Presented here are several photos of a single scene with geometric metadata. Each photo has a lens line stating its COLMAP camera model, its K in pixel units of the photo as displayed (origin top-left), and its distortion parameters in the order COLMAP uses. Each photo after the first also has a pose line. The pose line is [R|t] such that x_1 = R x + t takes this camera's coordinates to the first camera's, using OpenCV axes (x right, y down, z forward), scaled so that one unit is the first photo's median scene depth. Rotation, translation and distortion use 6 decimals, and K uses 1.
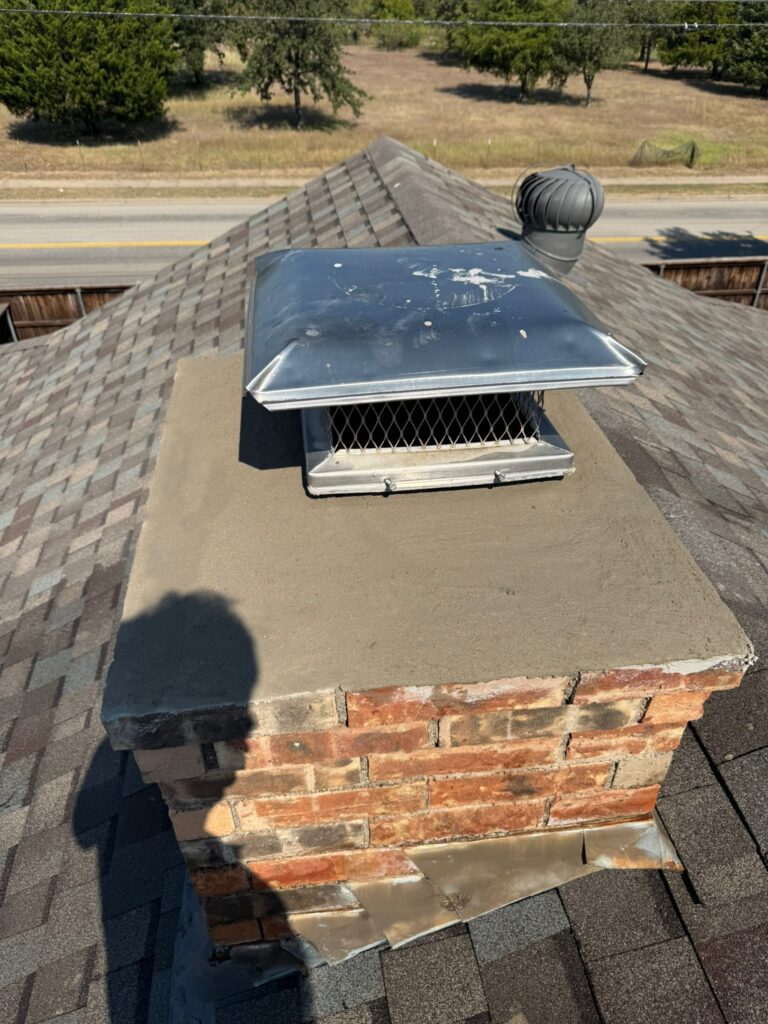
lens RADIAL K [[729.5, 0, 381.2], [0, 729.5, 513.6], [0, 0, 1]] dist [0.002246, -0.016156]
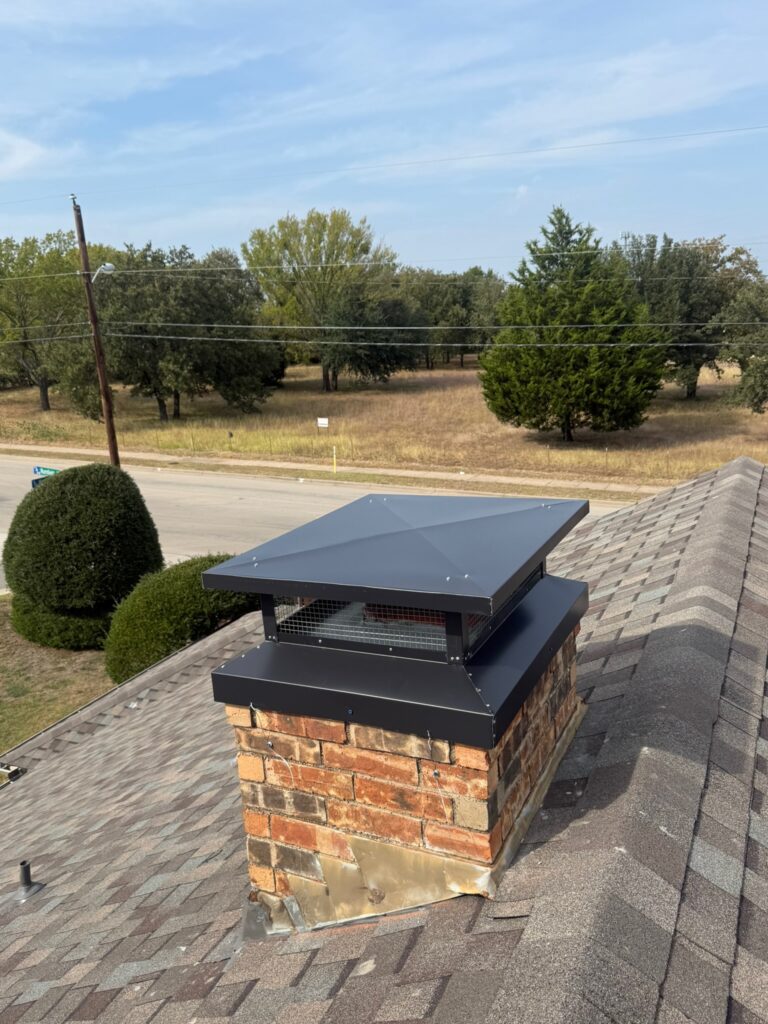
lens RADIAL K [[844.6, 0, 376.0], [0, 844.6, 515.7], [0, 0, 1]] dist [0.045022, -0.004098]
pose [[0.835756, 0.083365, -0.542736, 0.352067], [-0.284488, 0.911145, -0.298129, 0.114608], [0.469658, 0.403565, 0.785211, -0.258986]]
